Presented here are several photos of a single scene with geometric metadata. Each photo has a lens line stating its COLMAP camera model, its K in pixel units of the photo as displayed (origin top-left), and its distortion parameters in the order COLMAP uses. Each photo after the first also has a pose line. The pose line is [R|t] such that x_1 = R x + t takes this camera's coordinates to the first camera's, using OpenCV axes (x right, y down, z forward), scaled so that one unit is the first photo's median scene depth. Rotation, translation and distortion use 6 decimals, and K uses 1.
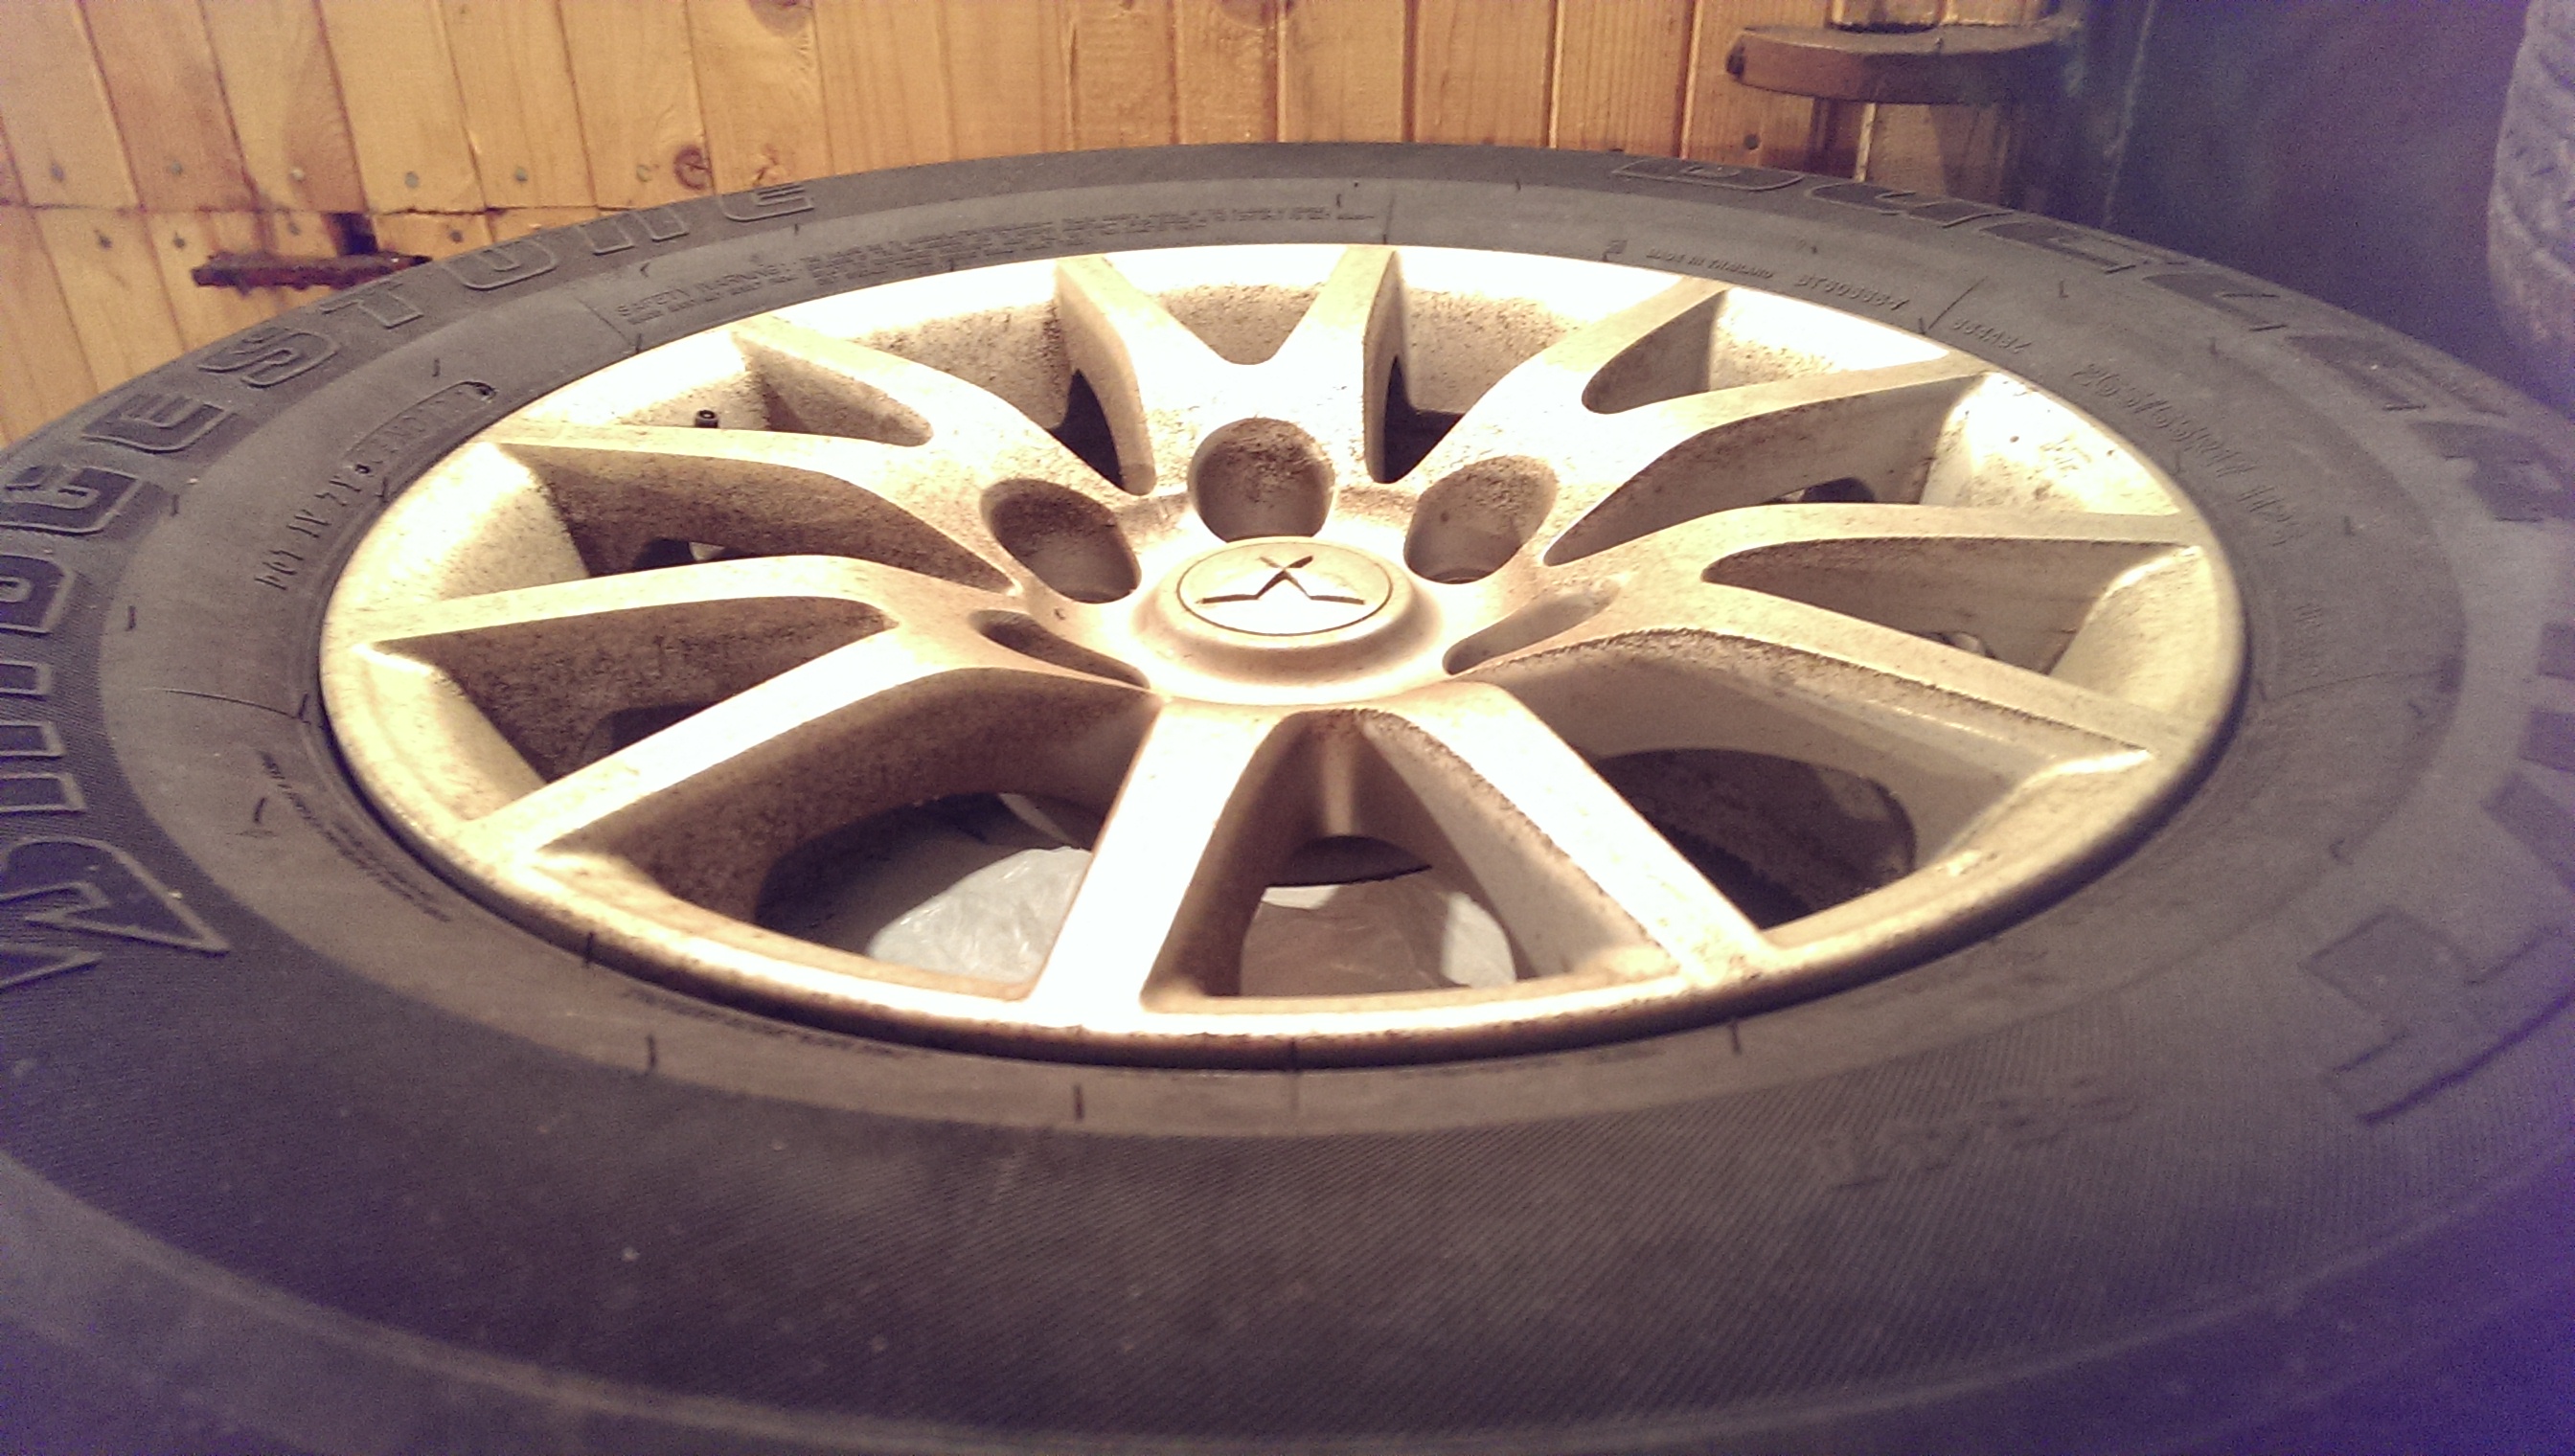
lens RADIAL K [[1862.2, 0, 1280.9], [0, 1862.2, 730.8], [0, 0, 1]] dist [0.032931, -0.029816]
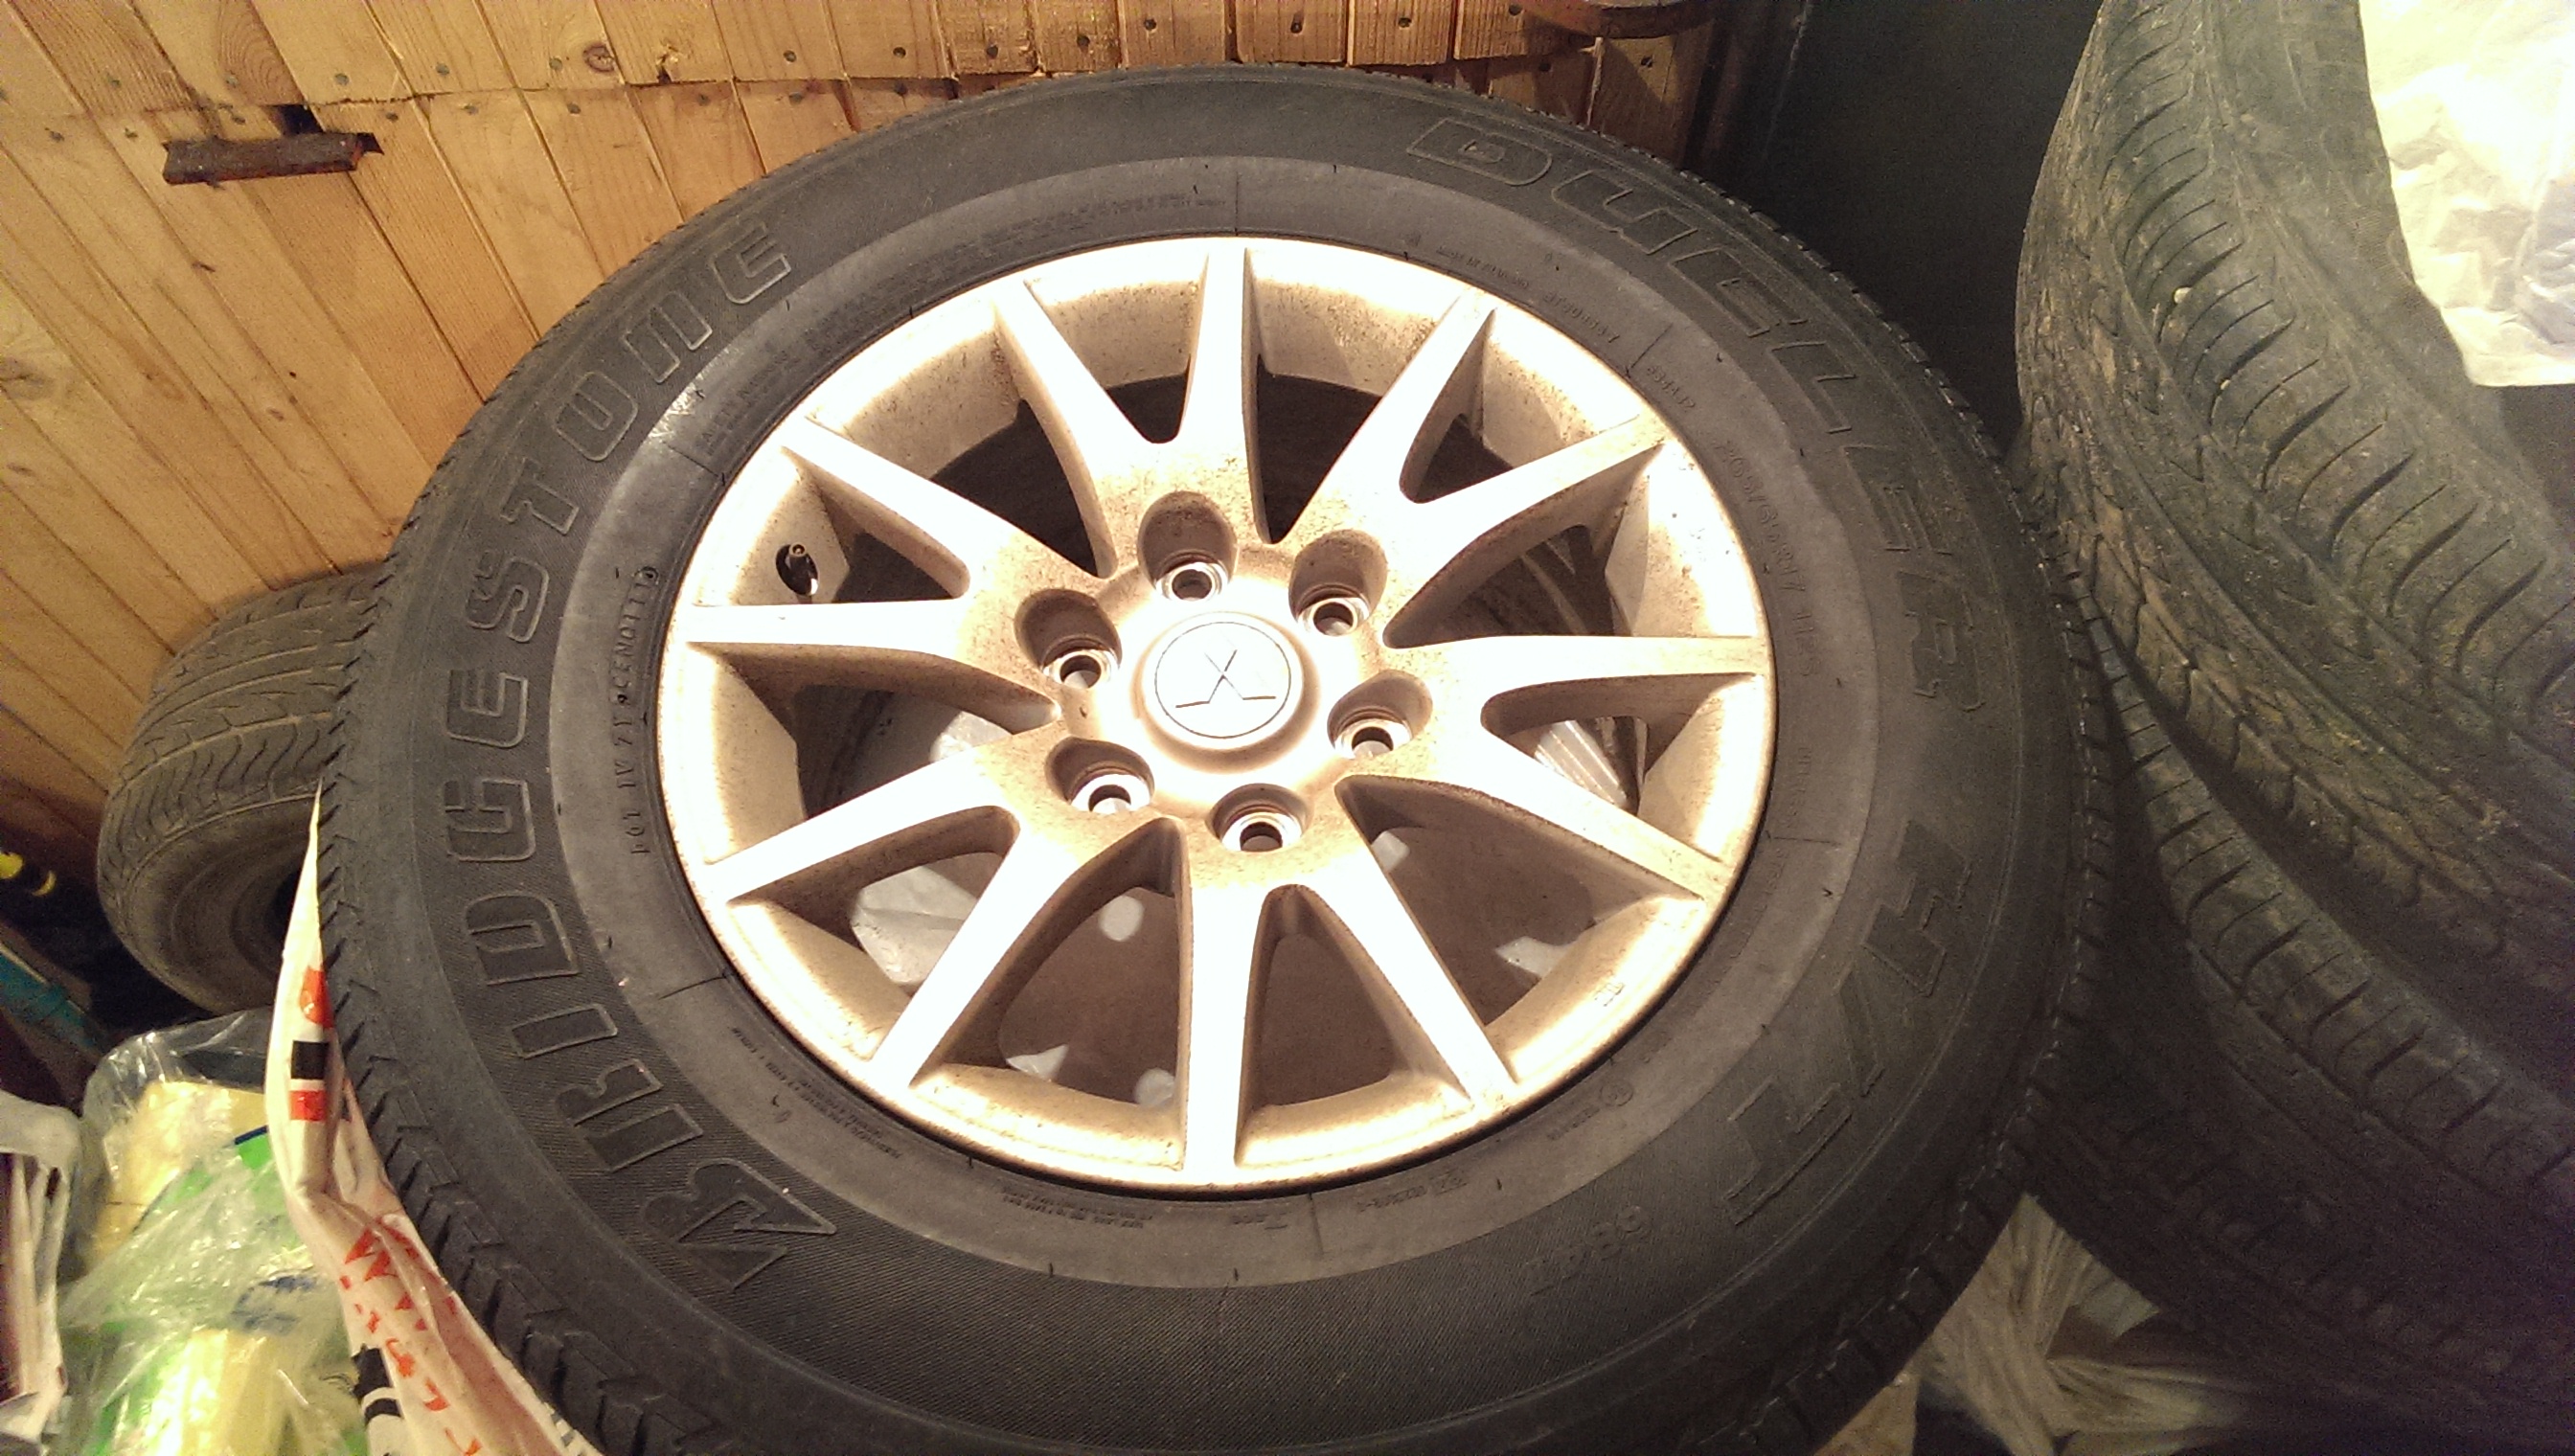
lens RADIAL K [[1862.2, 0, 1291.3], [0, 1862.2, 726.0], [0, 0, 1]] dist [0.032931, -0.029816]
pose [[0.988790, -0.124638, 0.082212, -0.058948], [0.066484, 0.860546, 0.505016, -0.655251], [-0.133692, -0.493889, 0.859186, -0.302974]]
